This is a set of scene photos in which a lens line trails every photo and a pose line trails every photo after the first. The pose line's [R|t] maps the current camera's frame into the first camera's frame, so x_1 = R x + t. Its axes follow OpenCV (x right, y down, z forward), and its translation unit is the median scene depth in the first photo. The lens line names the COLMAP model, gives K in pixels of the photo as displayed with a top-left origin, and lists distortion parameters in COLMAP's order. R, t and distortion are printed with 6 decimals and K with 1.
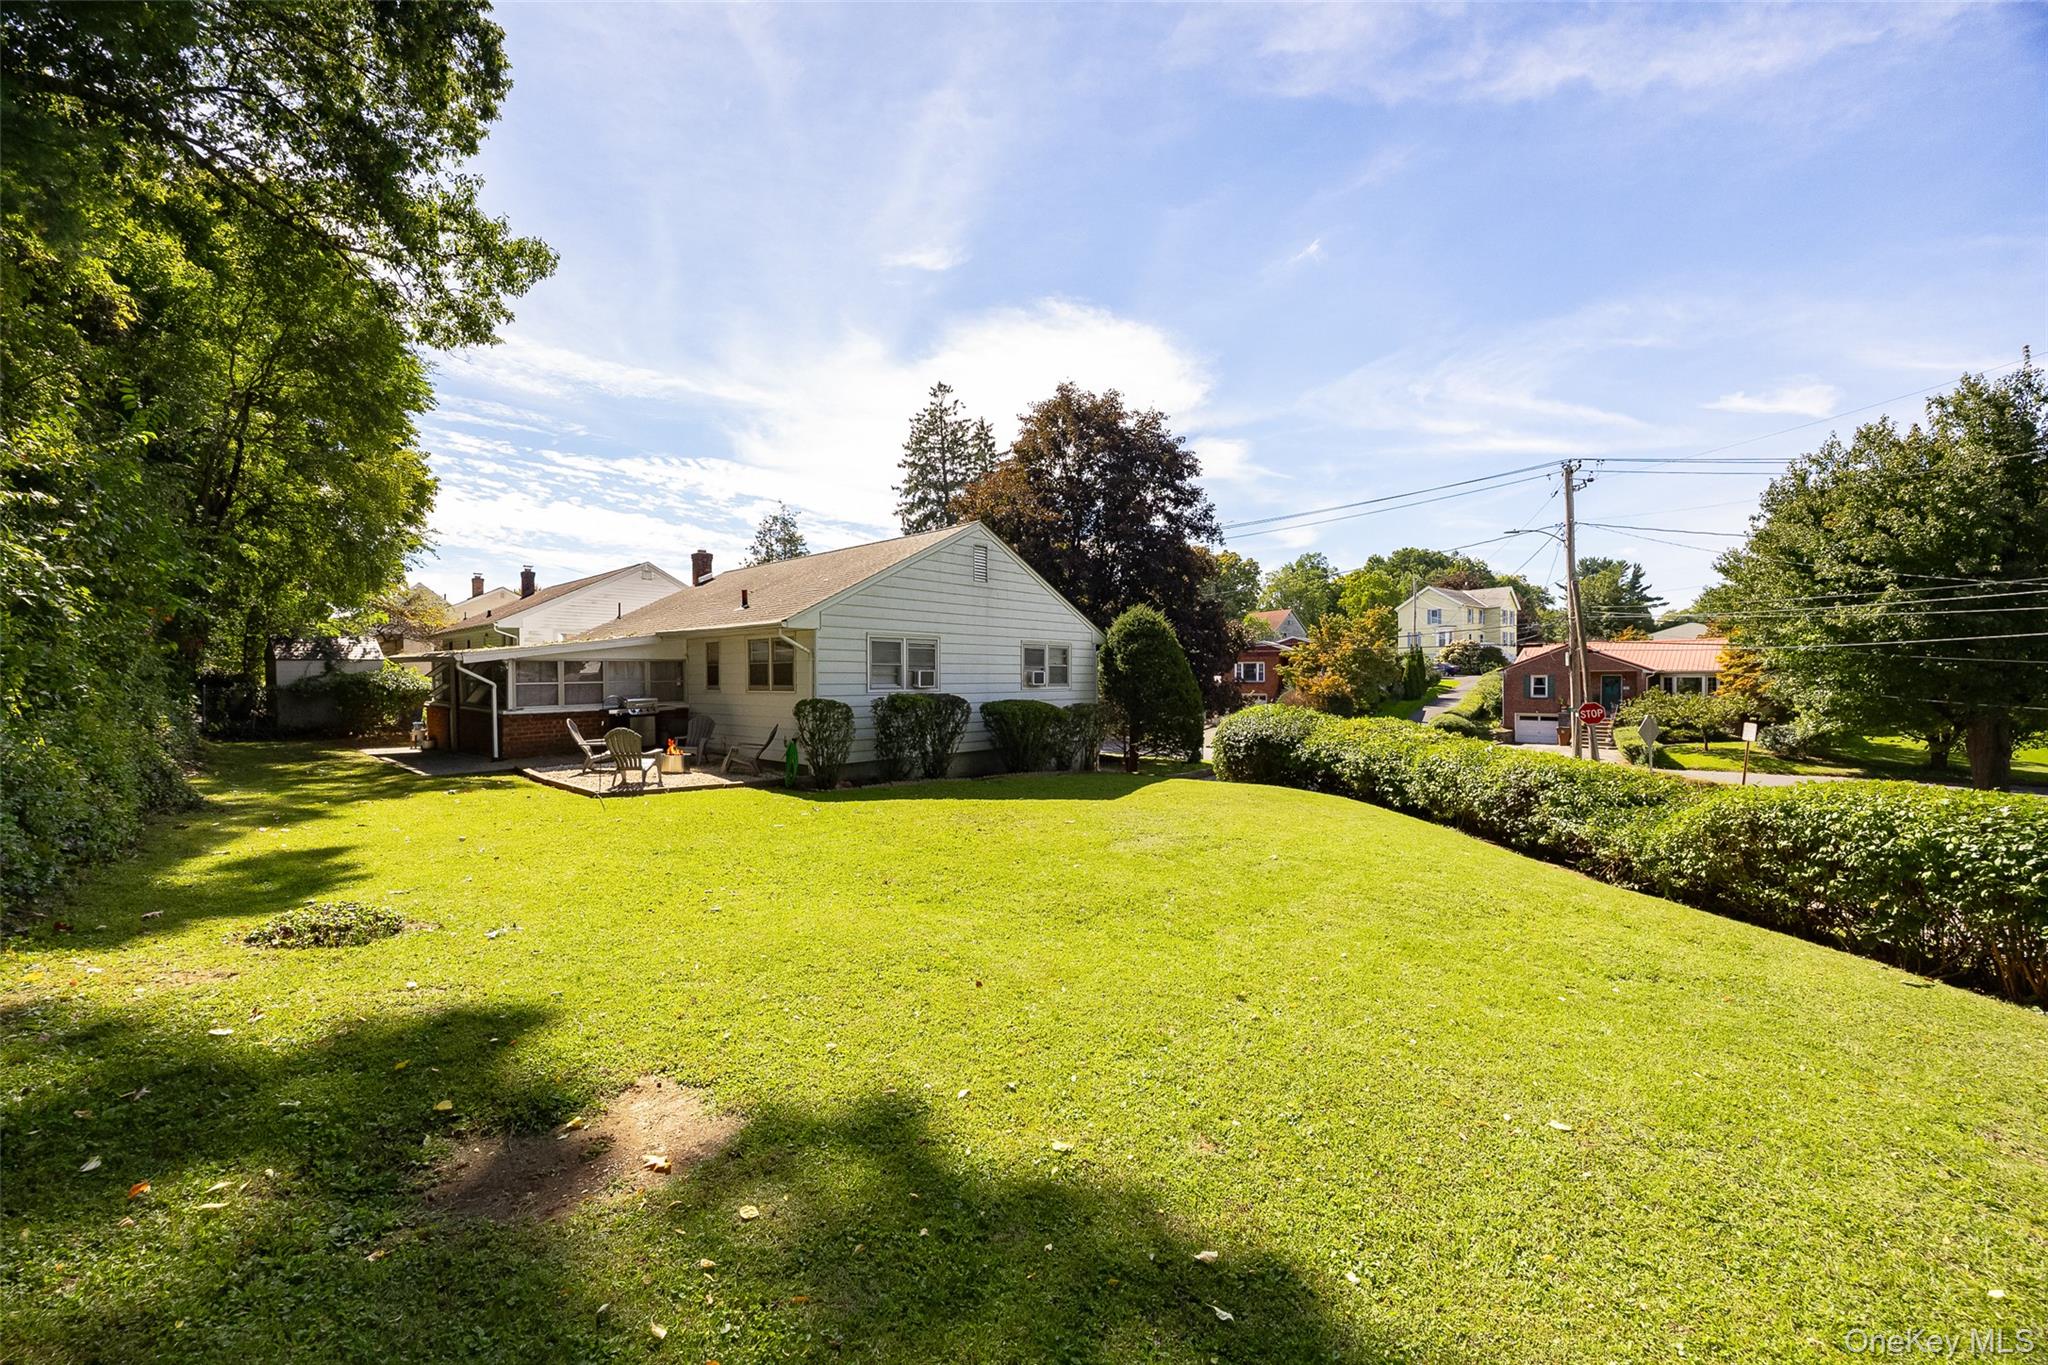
lens RADIAL K [[786.7, 0, 1022.6], [0, 786.7, 673.5], [0, 0, 1]] dist [0.003055, 0.000909]
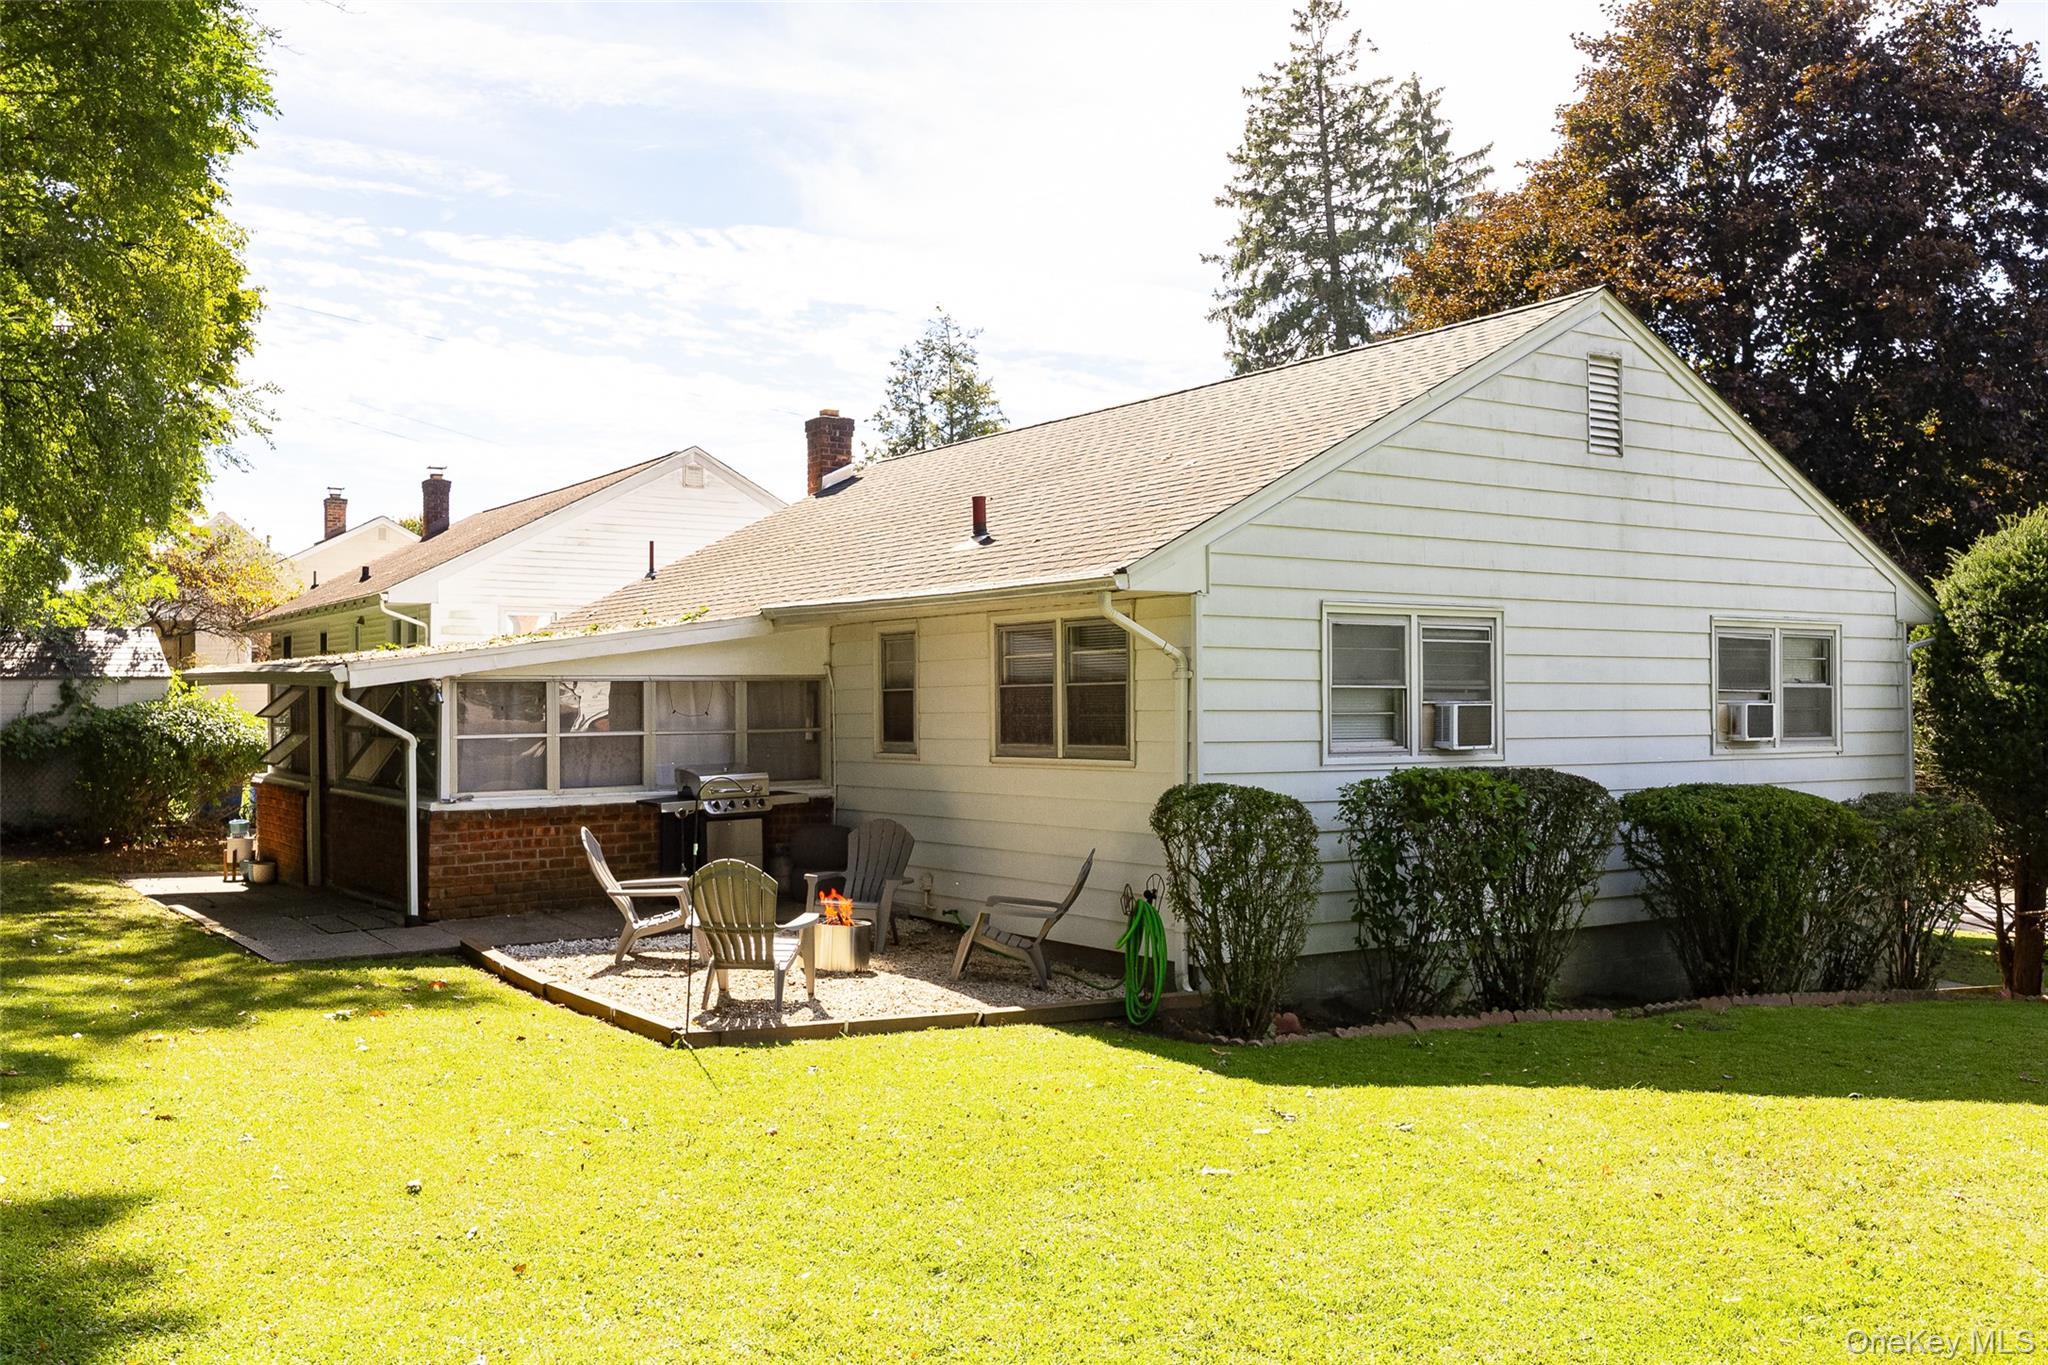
lens RADIAL K [[1846.8, 0, 1022.7], [0, 1846.8, 672.1], [0, 0, 1]] dist [-0.018720, 0.000496]
pose [[0.973223, -0.004891, -0.229809, -0.111868], [0.001429, 0.999883, -0.015232, -0.004691], [0.229857, 0.014495, 0.973116, 0.109357]]
